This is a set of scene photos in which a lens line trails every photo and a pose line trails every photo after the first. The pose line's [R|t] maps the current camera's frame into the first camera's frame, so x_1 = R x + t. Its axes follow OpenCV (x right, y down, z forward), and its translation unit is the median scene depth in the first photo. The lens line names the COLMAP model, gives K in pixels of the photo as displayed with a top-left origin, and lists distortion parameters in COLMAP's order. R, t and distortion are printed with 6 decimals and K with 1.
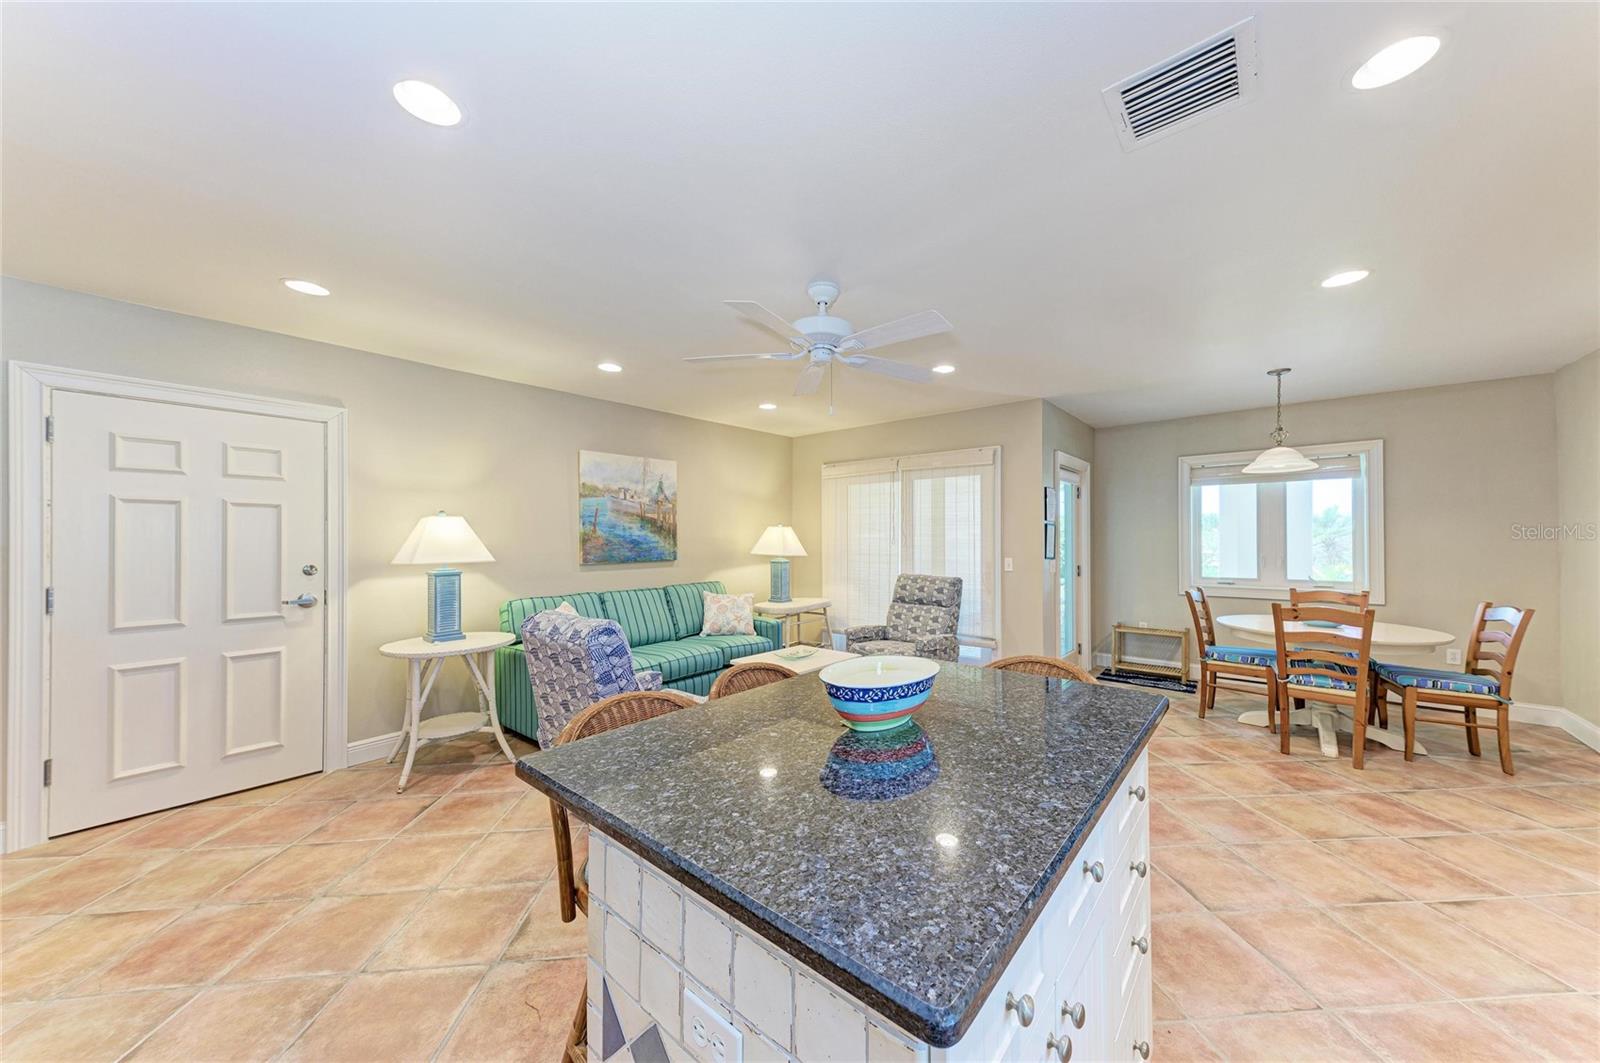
lens RADIAL K [[535.9, 0, 814.0], [0, 535.9, 540.5], [0, 0, 1]] dist [0.023090, -0.004059]
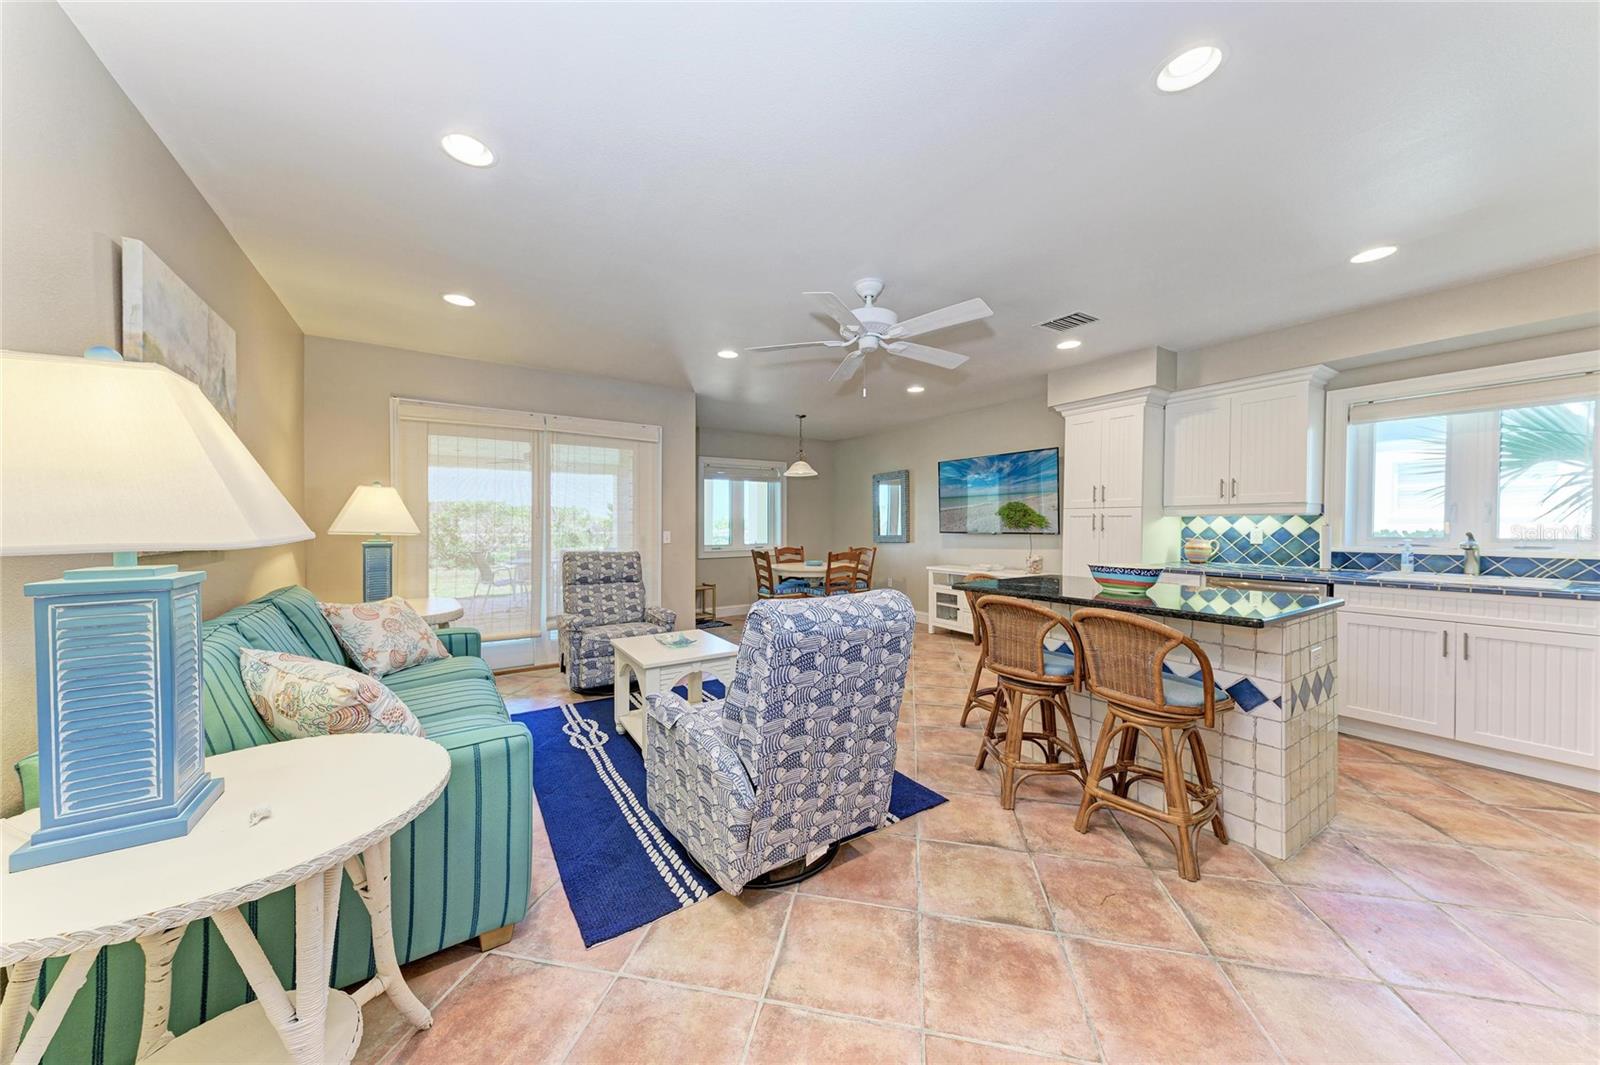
lens RADIAL K [[535.9, 0, 794.1], [0, 535.9, 534.5], [0, 0, 1]] dist [0.023090, -0.004059]
pose [[0.306550, -0.015311, 0.951731, -0.609660], [0.003583, 0.999882, 0.014931, 0.024573], [-0.951848, -0.001167, 0.306569, 0.433453]]
